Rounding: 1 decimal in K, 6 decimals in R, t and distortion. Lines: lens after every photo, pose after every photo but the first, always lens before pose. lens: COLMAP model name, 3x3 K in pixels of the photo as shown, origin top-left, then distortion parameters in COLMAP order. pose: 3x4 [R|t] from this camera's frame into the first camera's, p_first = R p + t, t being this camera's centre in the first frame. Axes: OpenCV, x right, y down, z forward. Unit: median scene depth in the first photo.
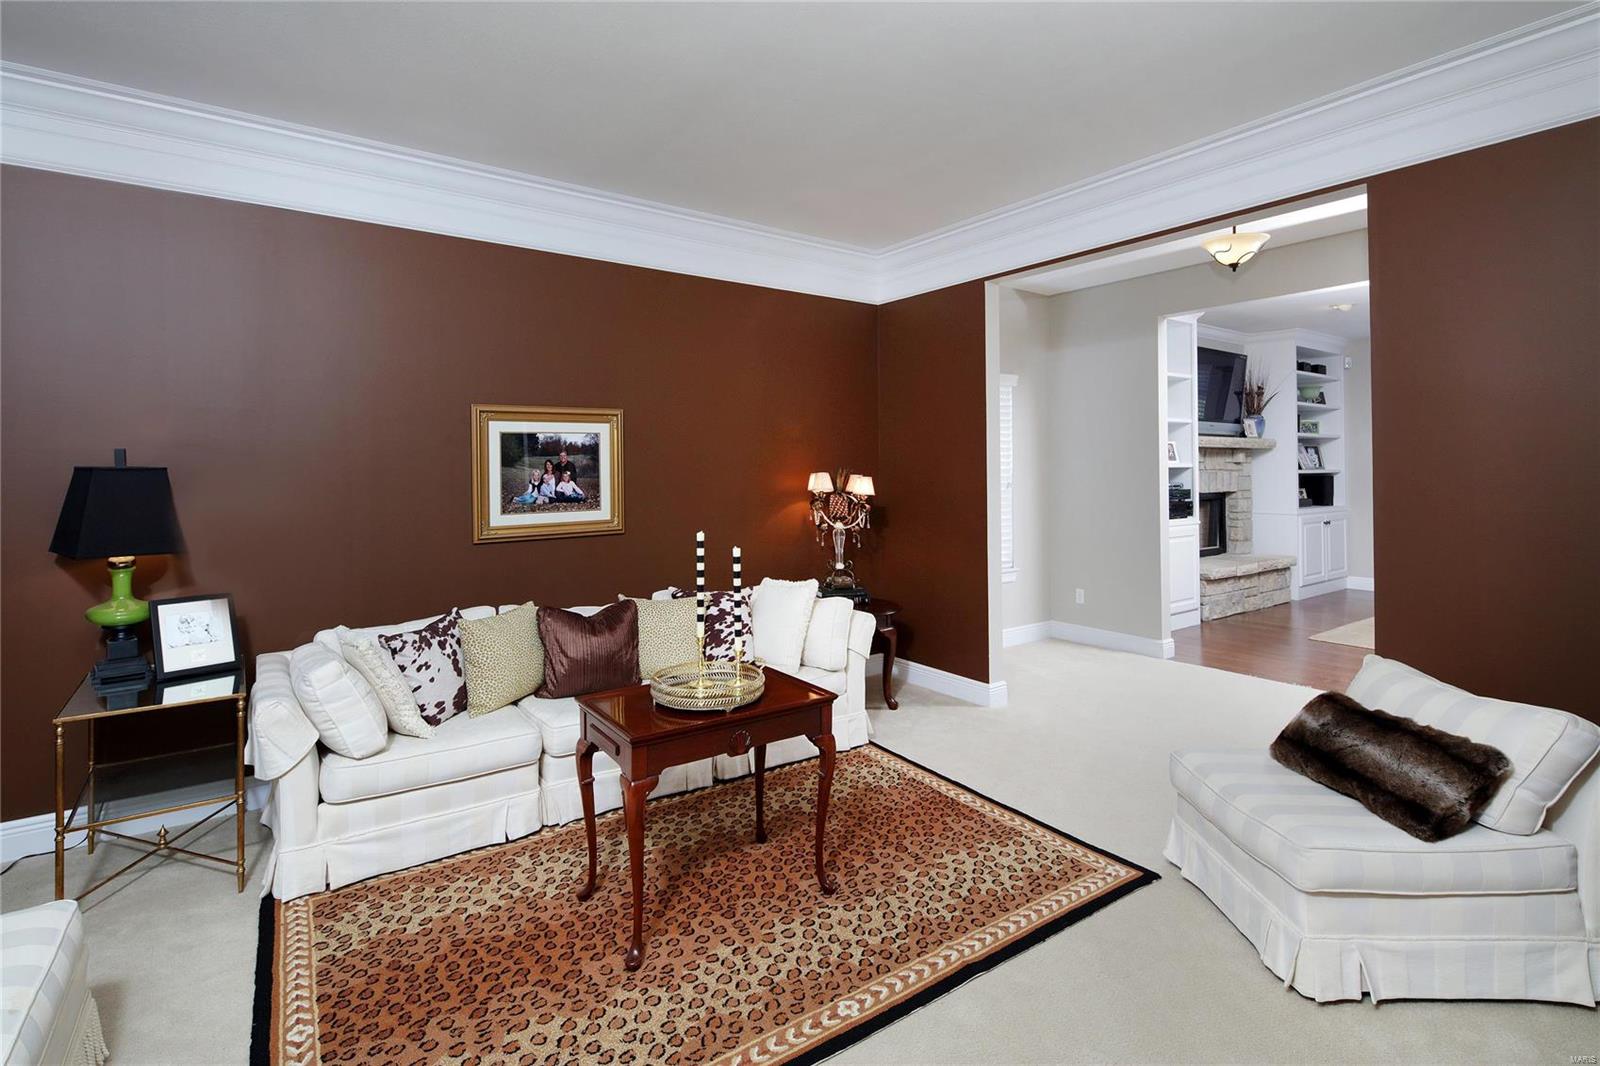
lens RADIAL K [[779.3, 0, 812.6], [0, 779.3, 448.5], [0, 0, 1]] dist [0.002093, -0.005710]
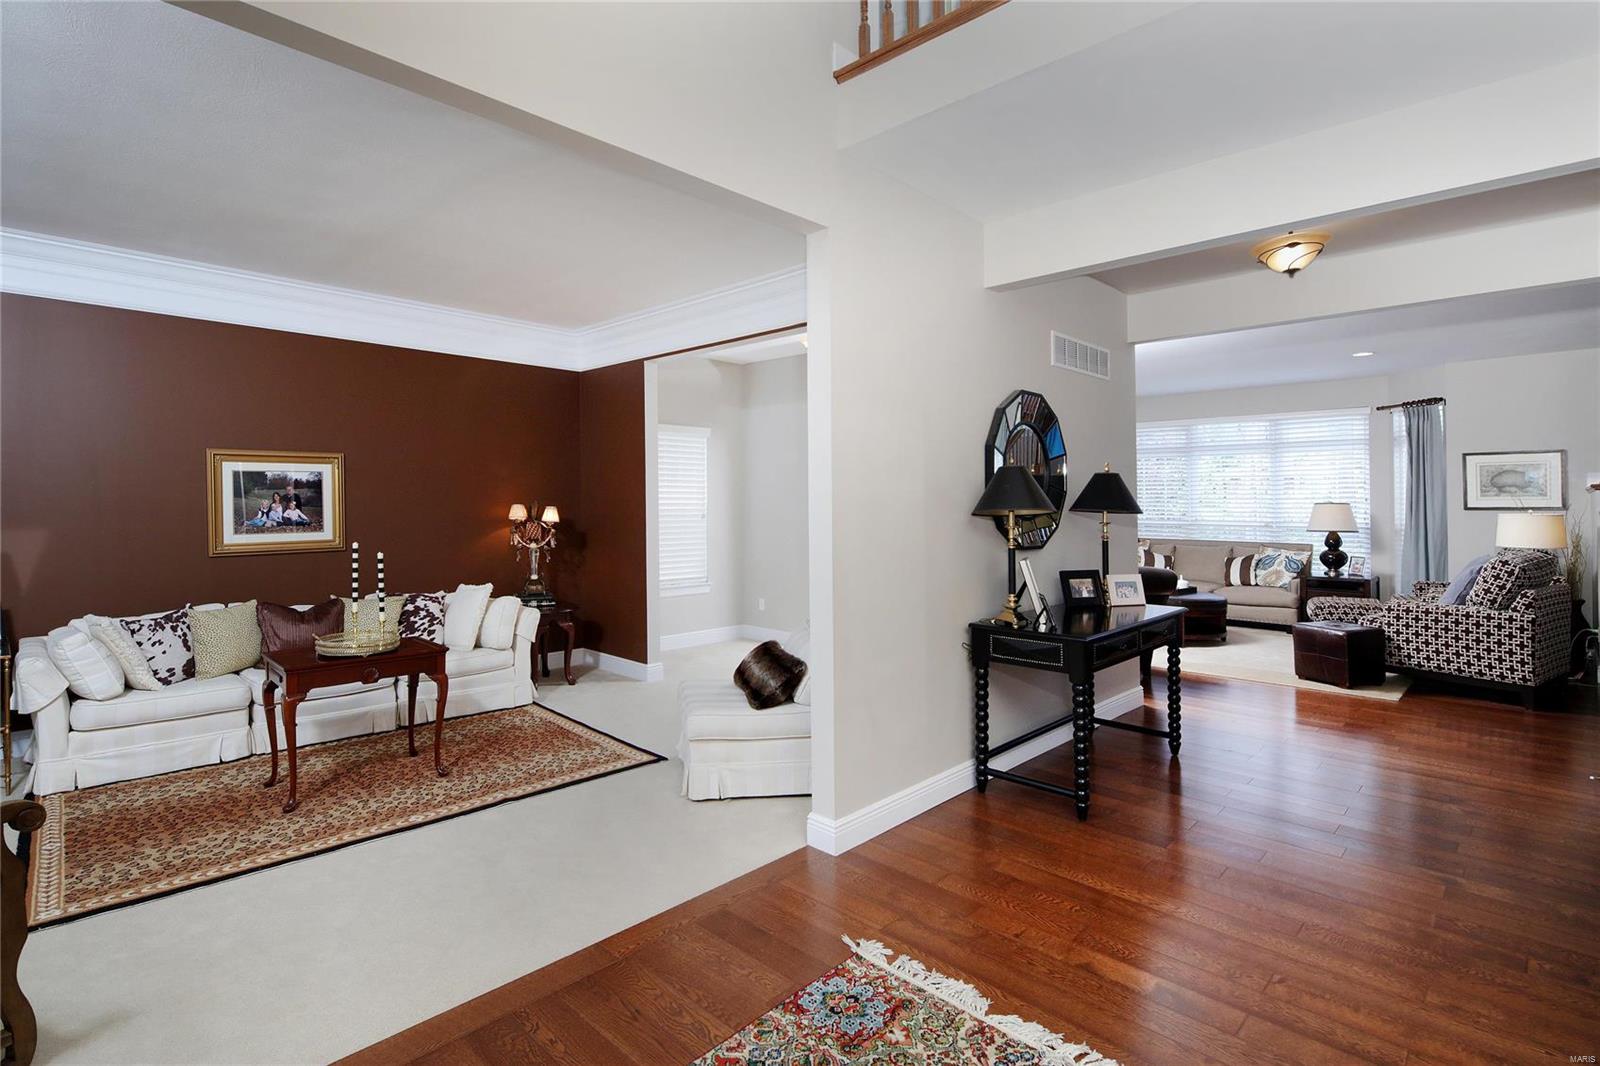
lens RADIAL K [[779.3, 0, 783.7], [0, 779.3, 499.7], [0, 0, 1]] dist [0.002093, -0.005710]
pose [[0.987326, 0.008808, 0.158460, 0.358769], [-0.012192, 0.999718, 0.020401, -0.012585], [-0.158235, -0.022075, 0.987155, -0.504597]]
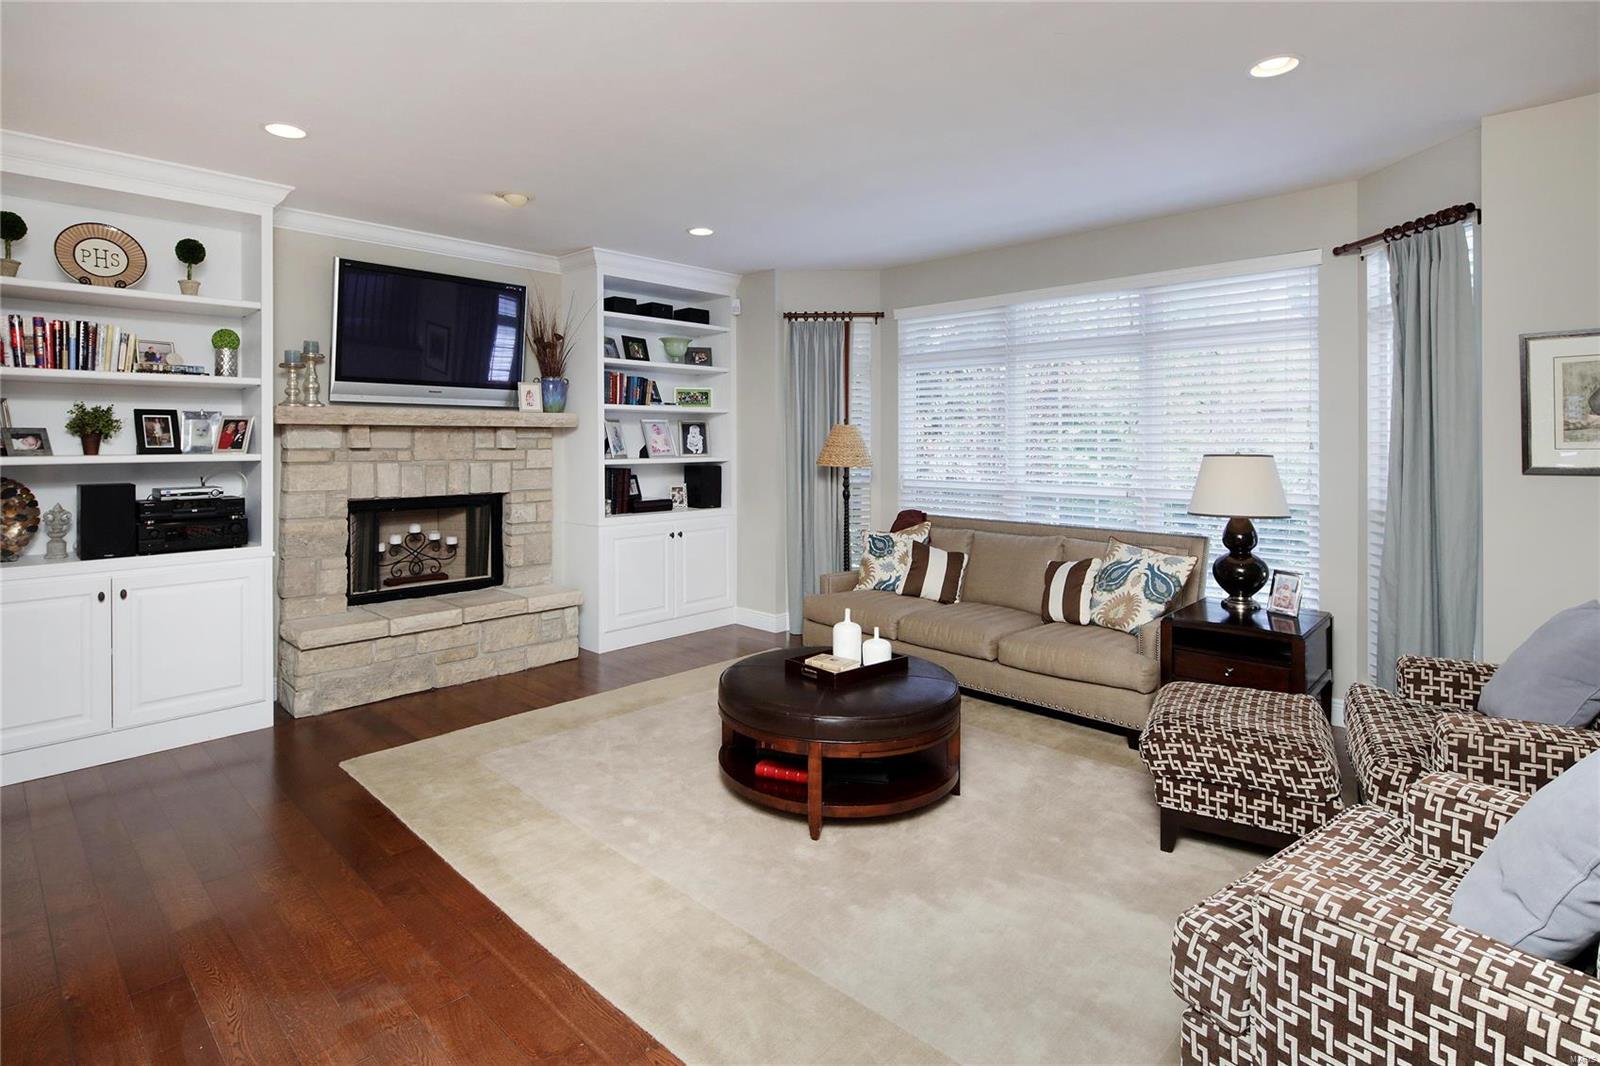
lens RADIAL K [[779.3, 0, 843.2], [0, 779.3, 451.6], [0, 0, 1]] dist [0.002093, -0.005710]
pose [[0.980881, -0.000564, 0.194609, 1.898942], [-0.006755, 0.999295, 0.036940, -0.015396], [-0.194493, -0.037549, 0.980185, 0.843119]]
